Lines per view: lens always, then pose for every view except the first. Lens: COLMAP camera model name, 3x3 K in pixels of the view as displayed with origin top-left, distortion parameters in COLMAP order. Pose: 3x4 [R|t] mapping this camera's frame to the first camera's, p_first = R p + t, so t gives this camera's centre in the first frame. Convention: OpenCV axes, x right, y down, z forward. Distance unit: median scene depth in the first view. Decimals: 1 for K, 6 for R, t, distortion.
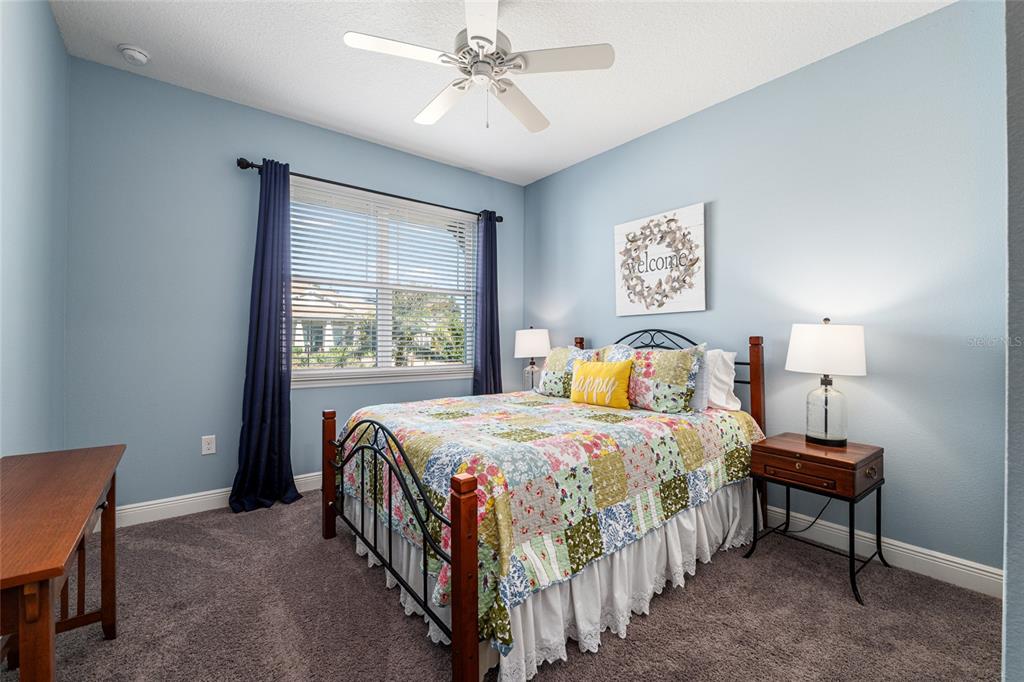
lens RADIAL K [[420.7, 0, 508.9], [0, 420.7, 340.6], [0, 0, 1]] dist [-0.012054, -0.000451]
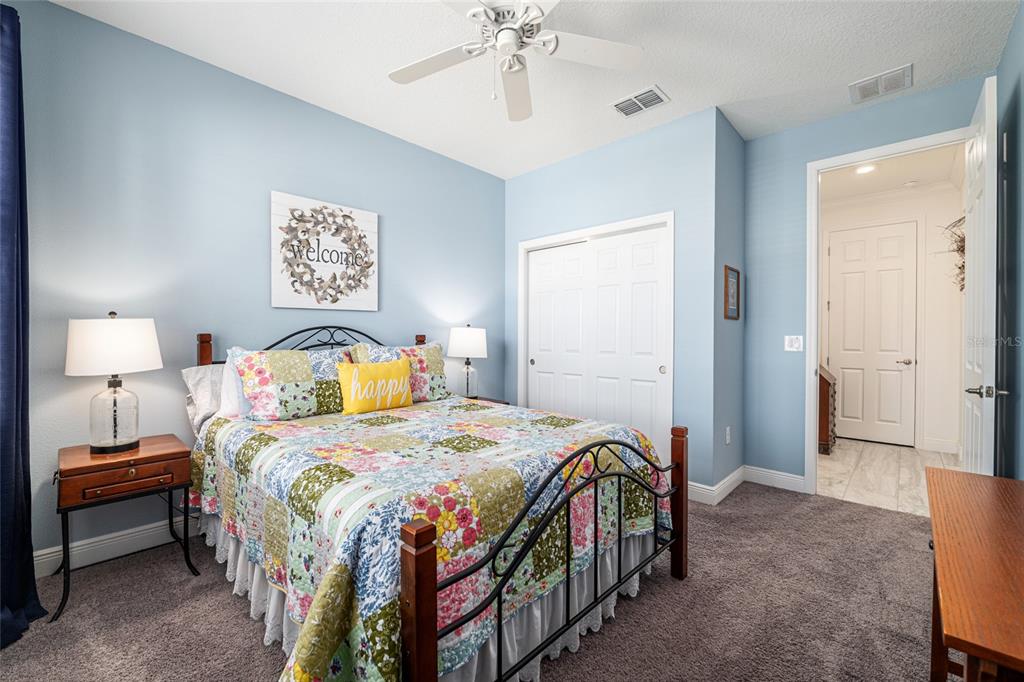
lens RADIAL K [[420.7, 0, 509.7], [0, 420.7, 338.7], [0, 0, 1]] dist [-0.012054, -0.000451]
pose [[-0.139242, -0.006319, 0.990238, -0.630499], [-0.000162, 0.999980, 0.006359, -0.005146], [-0.990258, 0.000725, -0.139241, 0.740488]]
